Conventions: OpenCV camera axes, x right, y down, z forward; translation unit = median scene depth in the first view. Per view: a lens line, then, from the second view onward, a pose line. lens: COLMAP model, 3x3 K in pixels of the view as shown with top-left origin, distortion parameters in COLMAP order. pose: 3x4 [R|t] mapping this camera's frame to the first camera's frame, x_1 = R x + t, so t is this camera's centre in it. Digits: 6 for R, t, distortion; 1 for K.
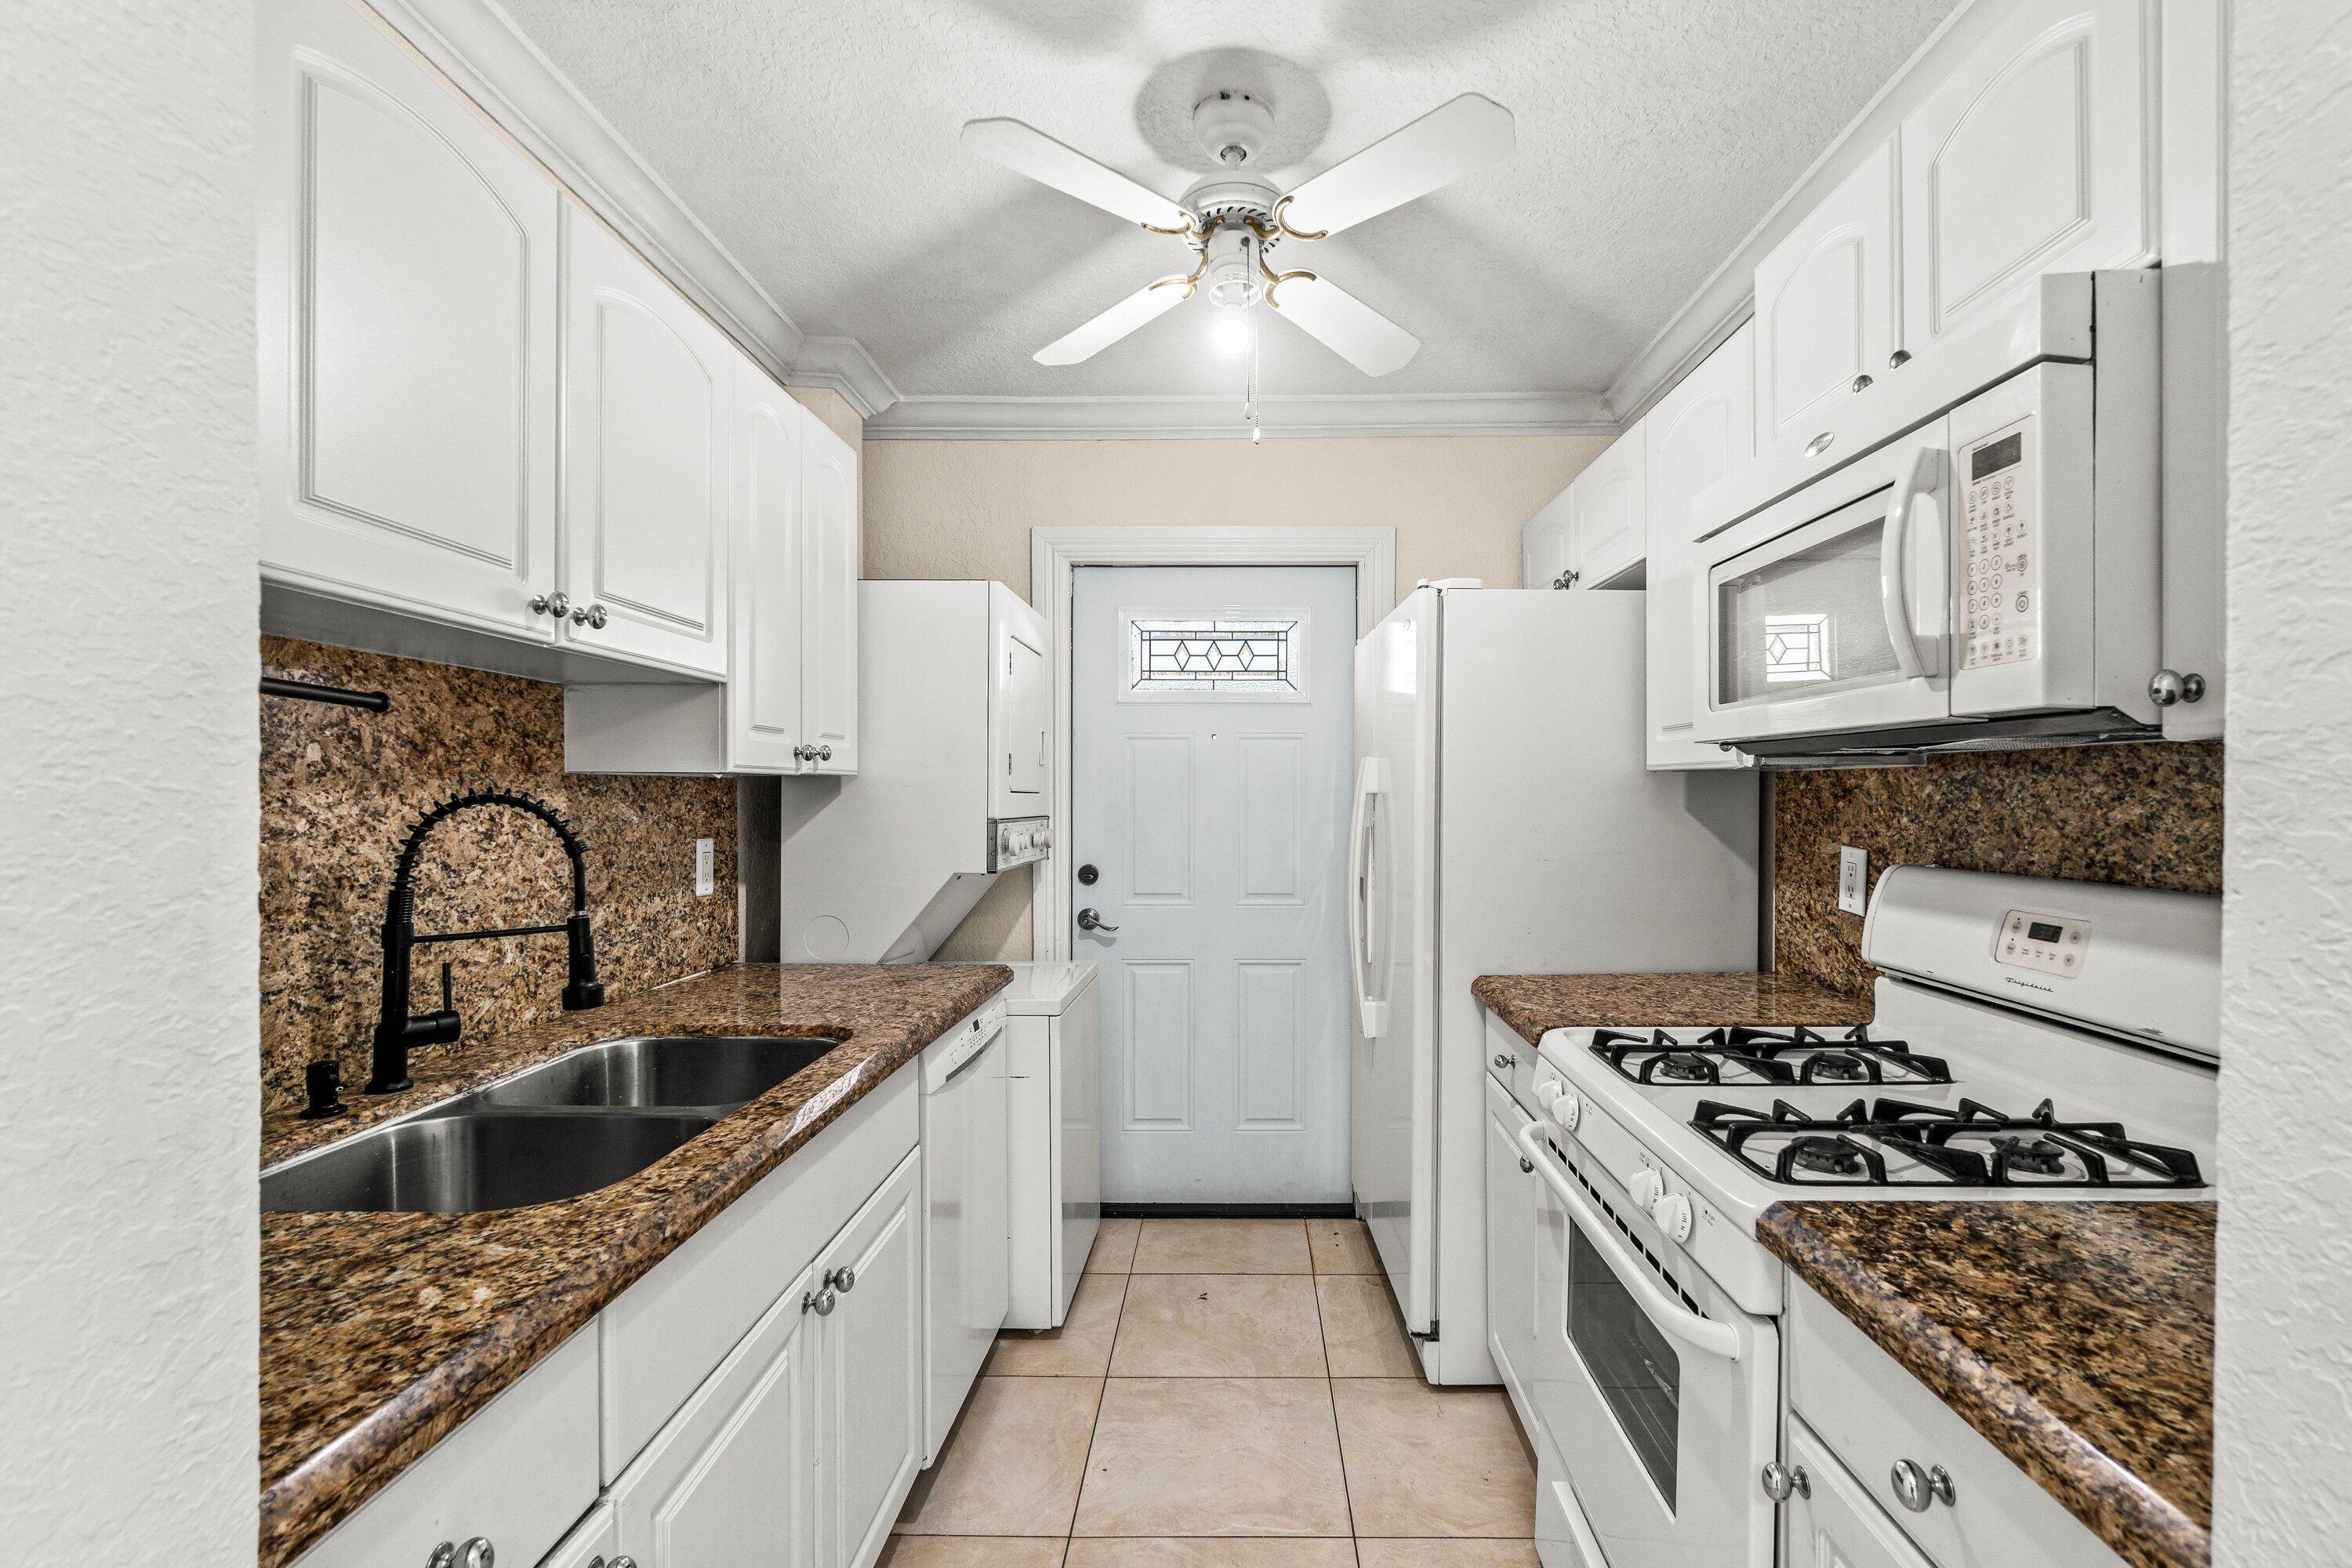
lens RADIAL K [[1035.5, 0, 1234.3], [0, 1035.5, 797.3], [0, 0, 1]] dist [-0.000752, 0.000271]
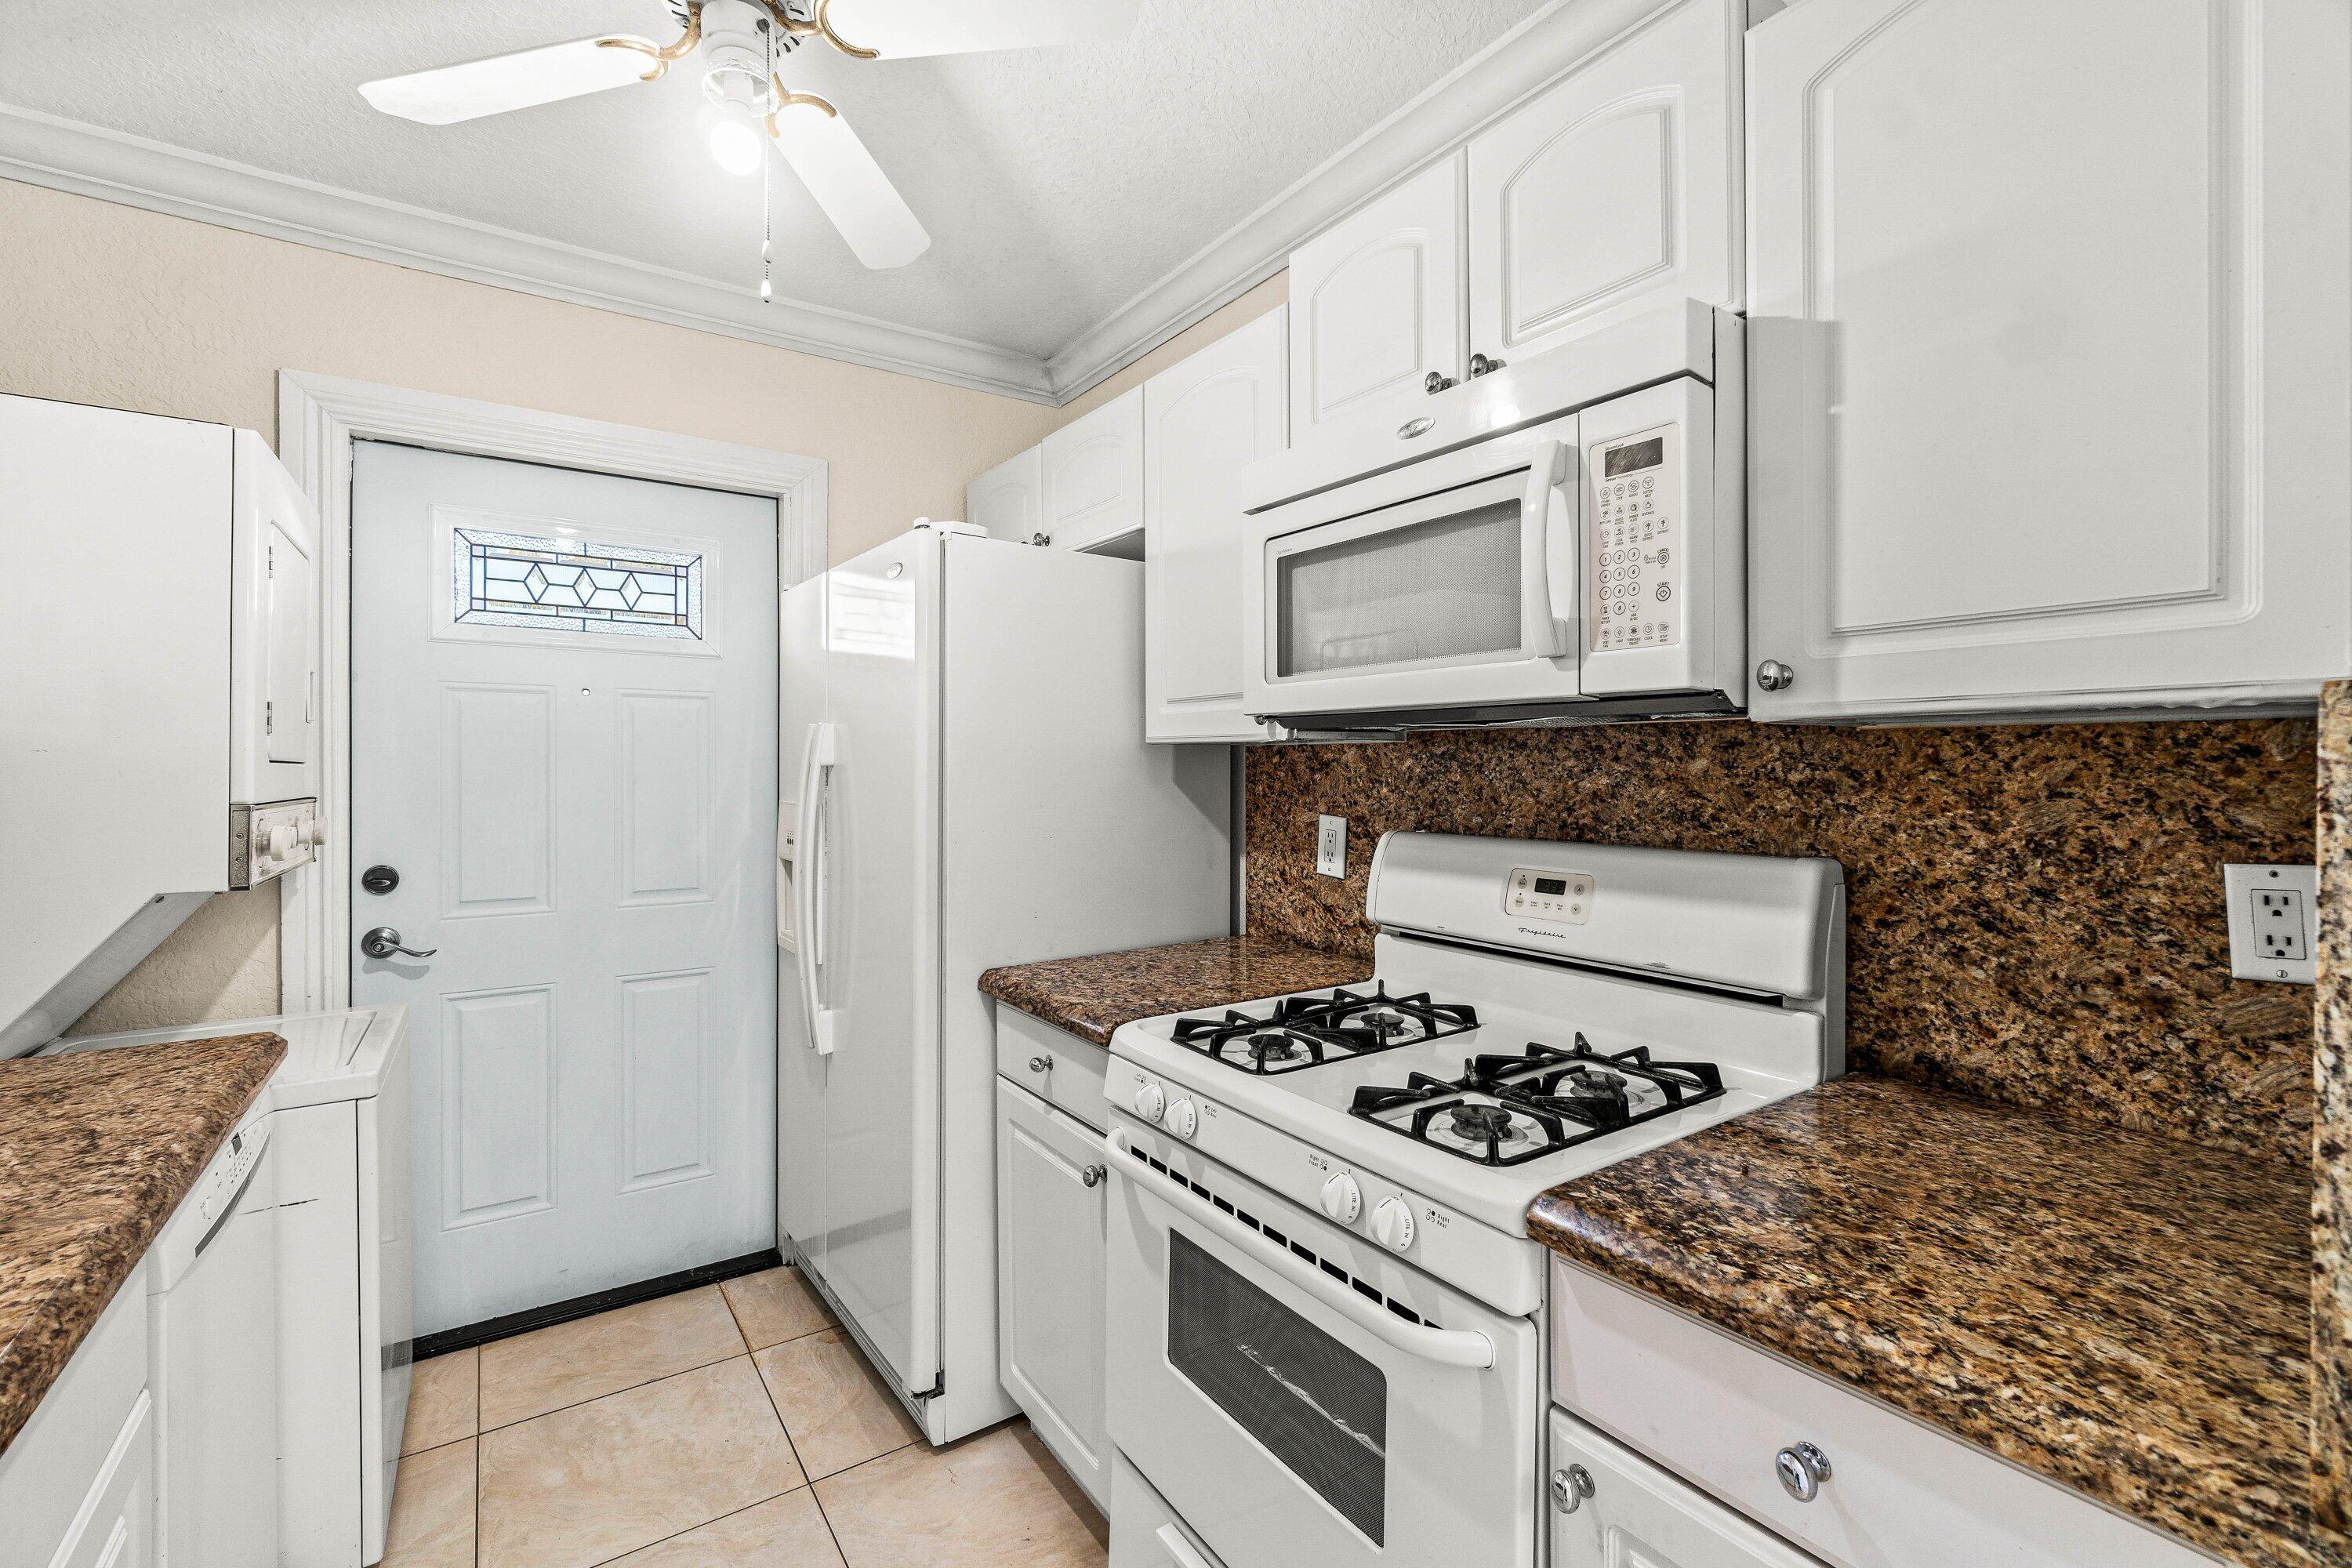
lens RADIAL K [[1013.2, 0, 1173.0], [0, 1013.2, 767.9], [0, 0, 1]] dist [-0.001845, 0.000028]
pose [[0.824237, 0.001455, 0.566243, -0.169863], [0.000062, 0.999996, -0.002660, 0.000727], [-0.566245, 0.002228, 0.824234, 0.250427]]
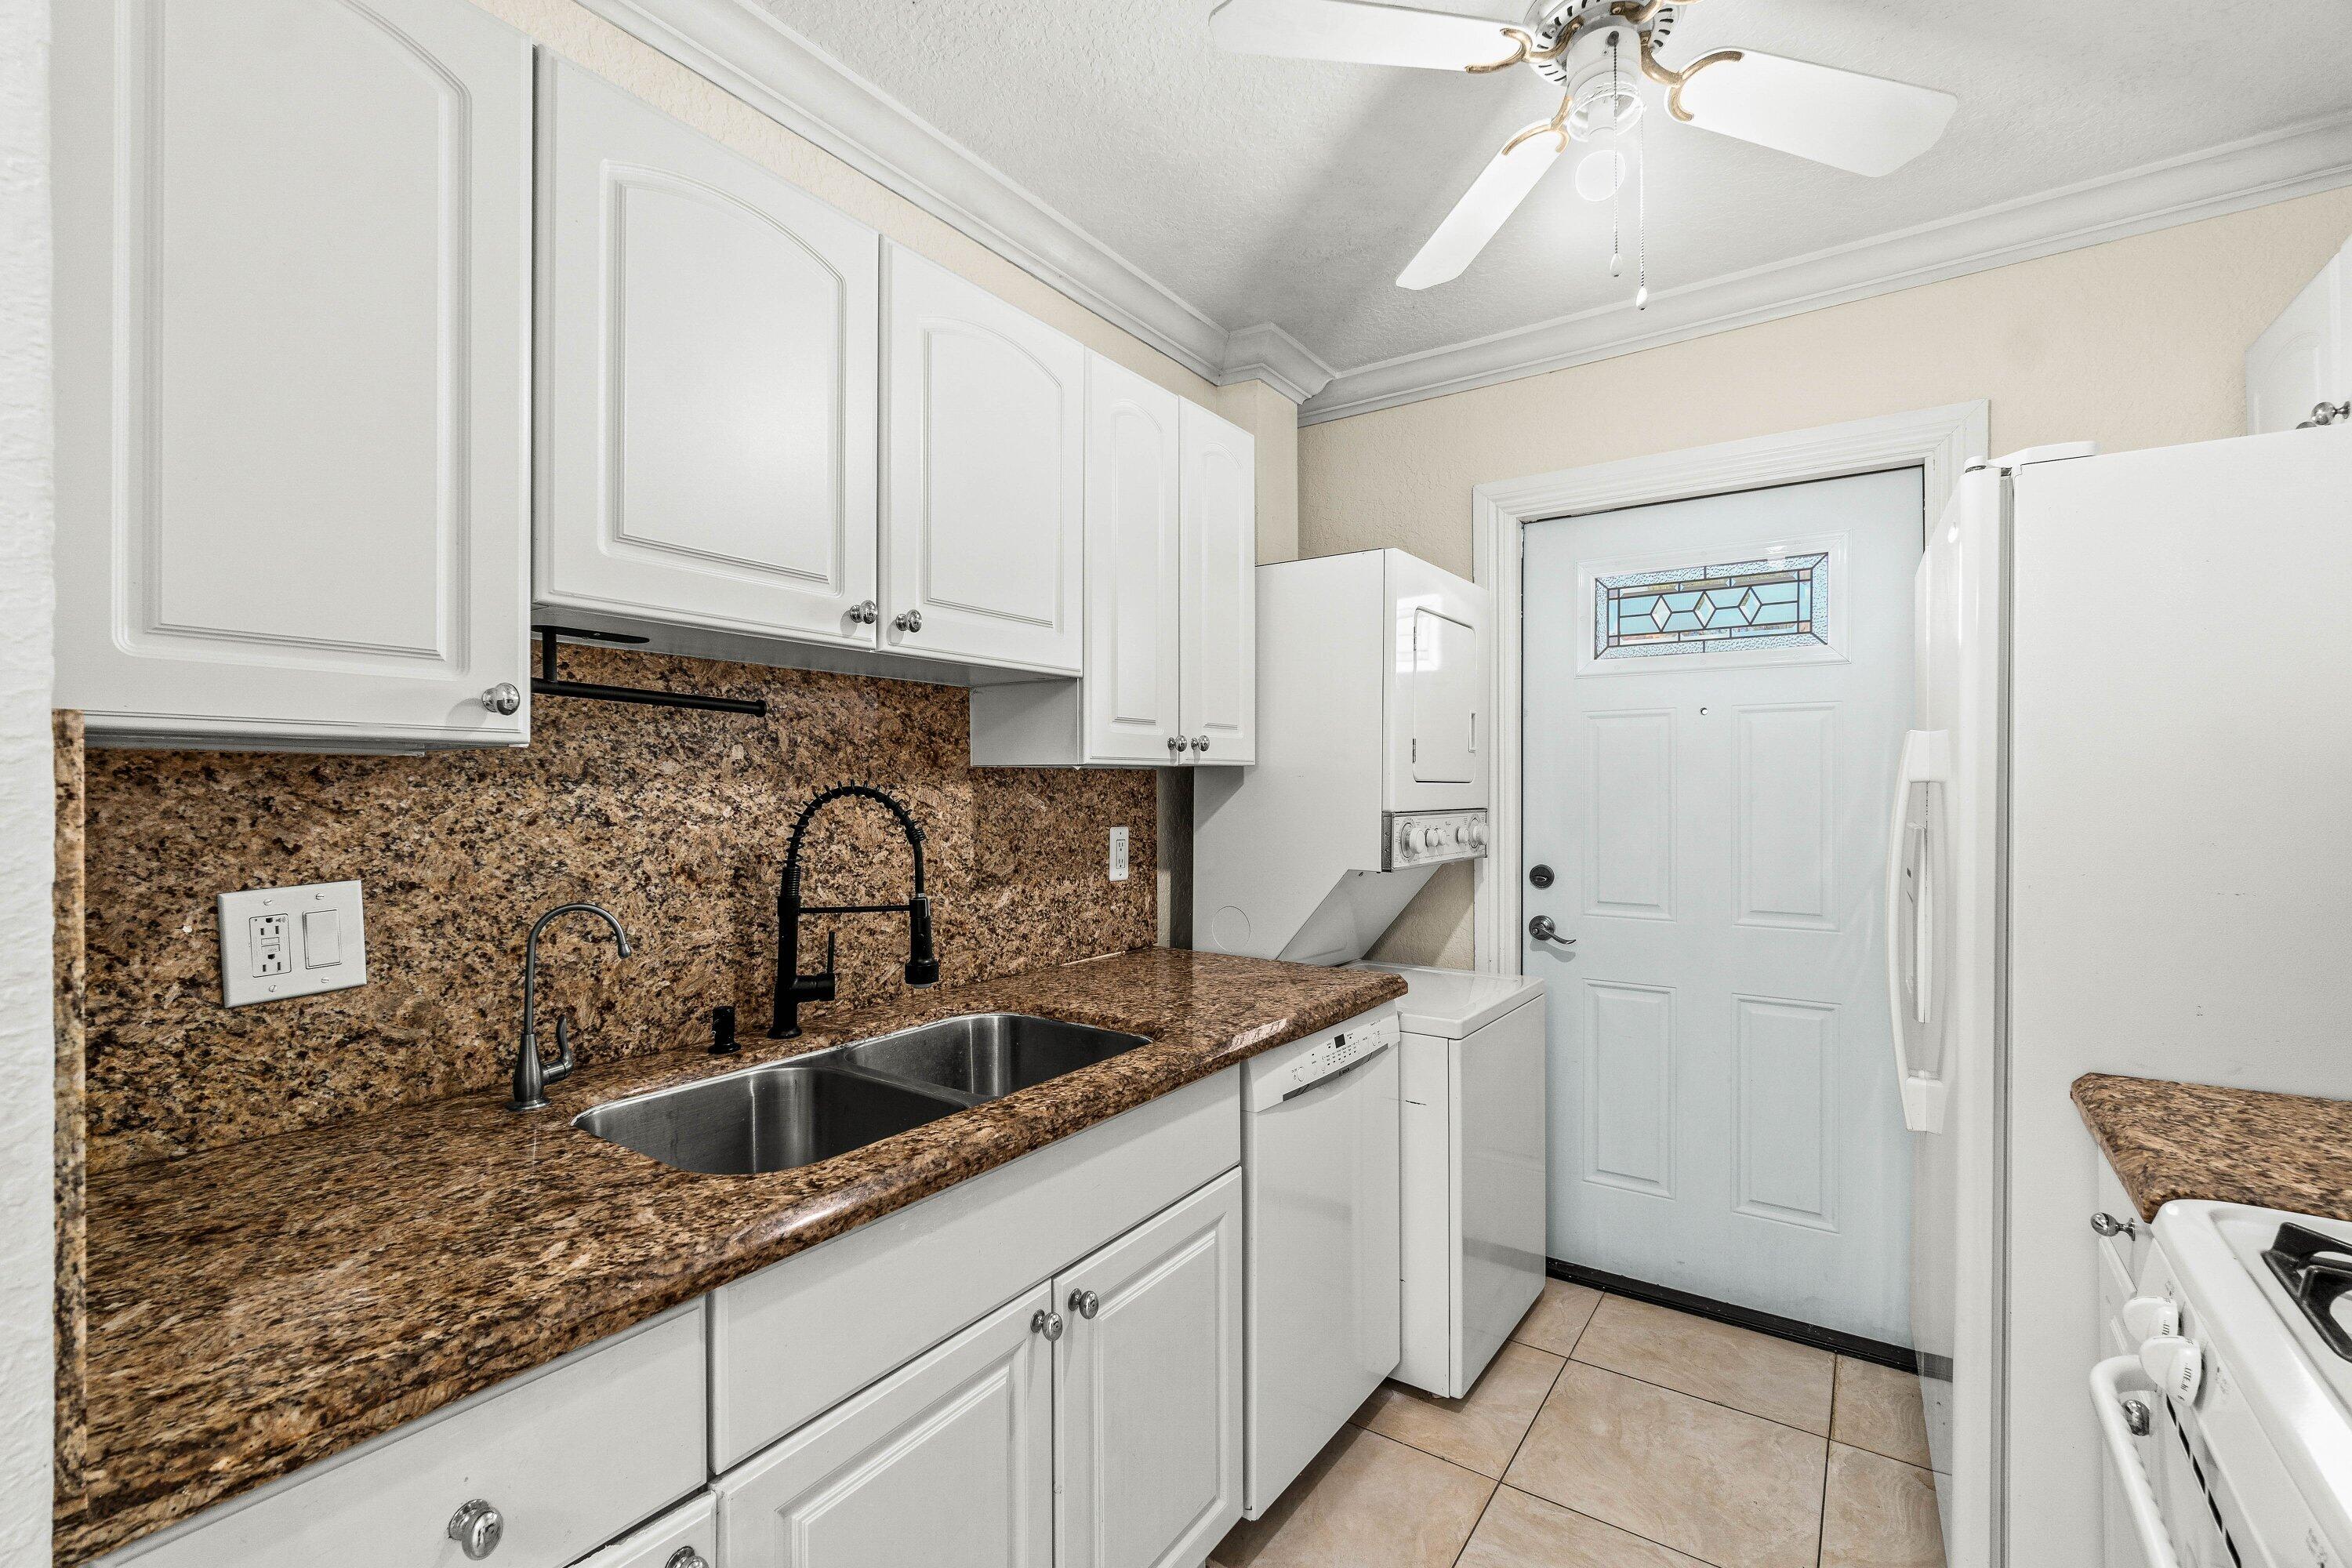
lens RADIAL K [[1022.7, 0, 1176.0], [0, 1022.7, 784.0], [0, 0, 1]] dist [-0.001385, -0.000393]
pose [[0.824125, -0.002386, -0.566403, 0.178909], [0.001099, 0.999996, -0.002613, -0.001643], [0.566407, 0.001531, 0.824124, 0.237650]]
